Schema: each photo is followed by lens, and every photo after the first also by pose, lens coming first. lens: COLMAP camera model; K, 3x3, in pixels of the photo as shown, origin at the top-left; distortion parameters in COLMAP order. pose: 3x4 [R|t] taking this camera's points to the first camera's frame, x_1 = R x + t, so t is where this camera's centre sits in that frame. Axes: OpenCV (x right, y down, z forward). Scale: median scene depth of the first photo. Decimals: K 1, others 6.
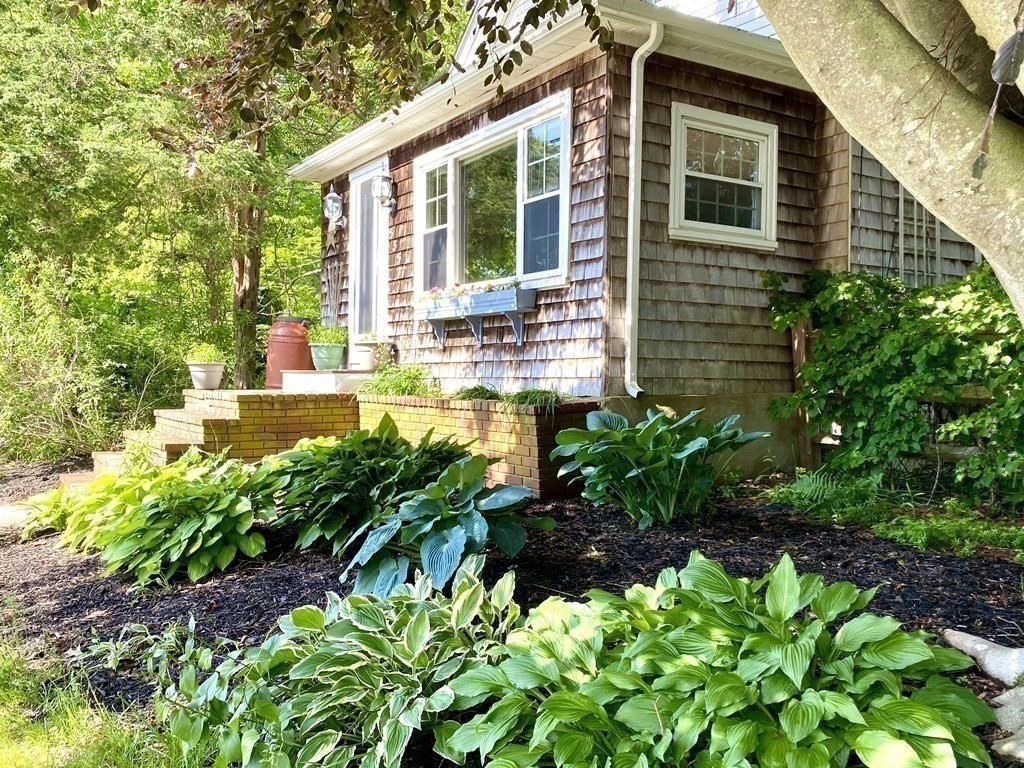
lens RADIAL K [[931.4, 0, 511.9], [0, 931.4, 383.4], [0, 0, 1]] dist [-0.004284, -0.000708]
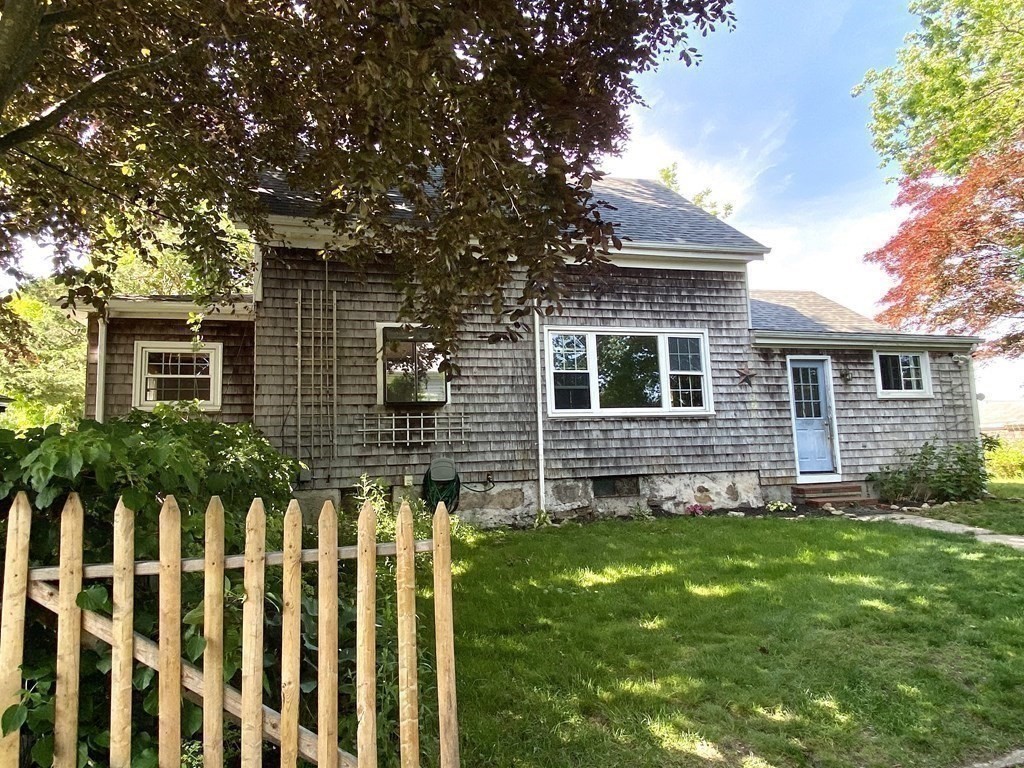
lens RADIAL K [[629.5, 0, 511.7], [0, 629.5, 391.1], [0, 0, 1]] dist [0.026917, -0.003476]
pose [[0.962116, -0.081589, -0.260146, 0.111254], [0.047942, 0.989934, -0.133162, 0.000983], [0.268392, 0.115645, 0.956343, -0.002788]]
